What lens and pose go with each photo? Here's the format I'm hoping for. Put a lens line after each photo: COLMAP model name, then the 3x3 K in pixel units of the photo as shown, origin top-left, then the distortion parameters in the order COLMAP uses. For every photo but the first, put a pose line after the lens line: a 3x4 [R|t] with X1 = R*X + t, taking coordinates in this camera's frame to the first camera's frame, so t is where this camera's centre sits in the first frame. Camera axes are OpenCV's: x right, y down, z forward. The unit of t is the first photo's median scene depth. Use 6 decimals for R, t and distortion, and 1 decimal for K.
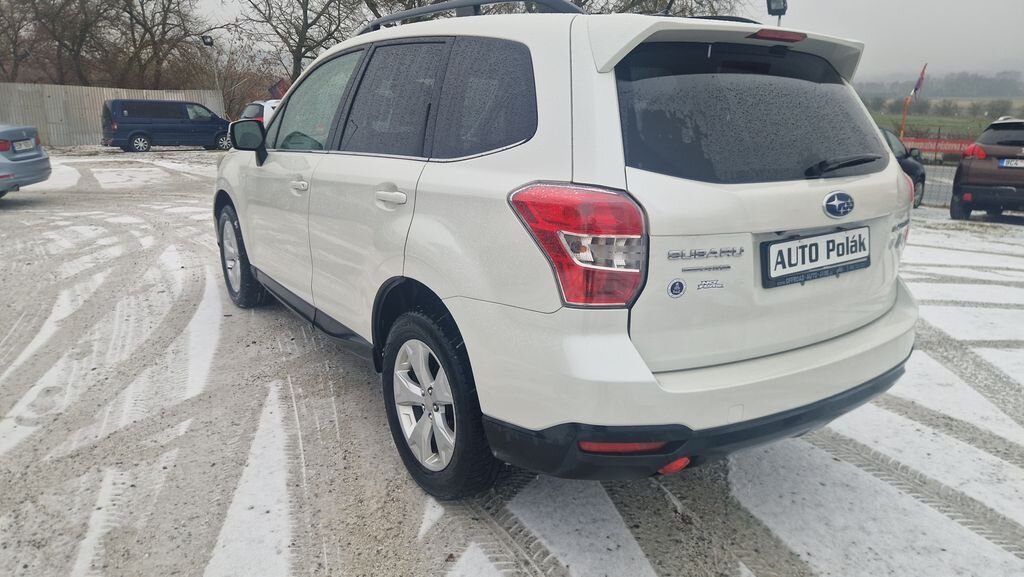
lens RADIAL K [[693.5, 0, 505.7], [0, 693.5, 289.0], [0, 0, 1]] dist [0.080140, -0.075156]
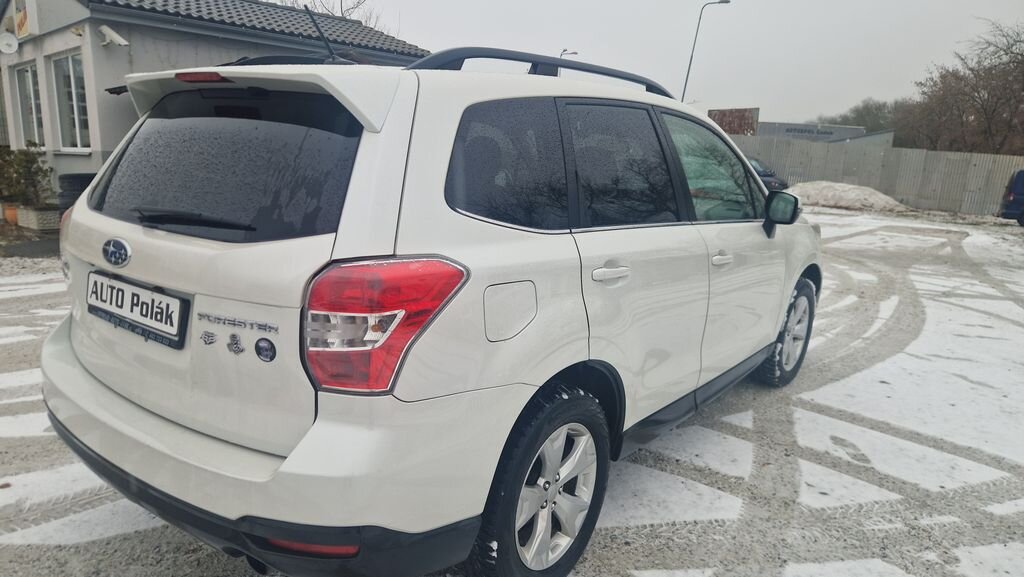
lens RADIAL K [[693.5, 0, 505.7], [0, 693.5, 289.0], [0, 0, 1]] dist [0.080140, -0.075156]
pose [[0.296237, 0.201458, -0.933626, 1.491980], [-0.288297, 0.950769, 0.113682, -0.325144], [0.910565, 0.235485, 0.339733, 1.151799]]
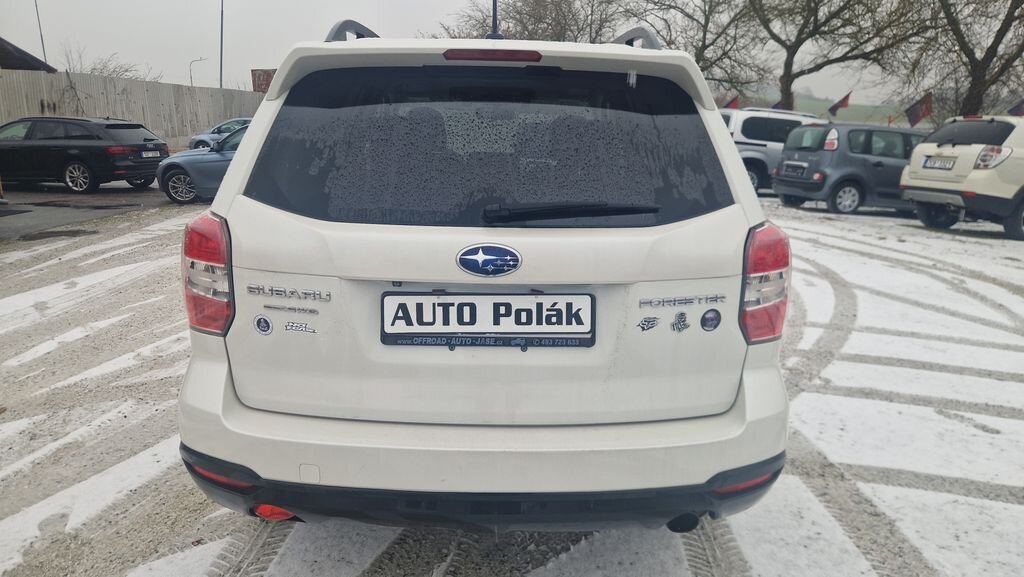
lens RADIAL K [[693.5, 0, 505.7], [0, 693.5, 289.0], [0, 0, 1]] dist [0.080140, -0.075156]
pose [[0.830727, 0.132693, -0.540634, 0.920922], [-0.146880, 0.989007, 0.017049, -0.102209], [0.536954, 0.065245, 0.841085, 0.330397]]
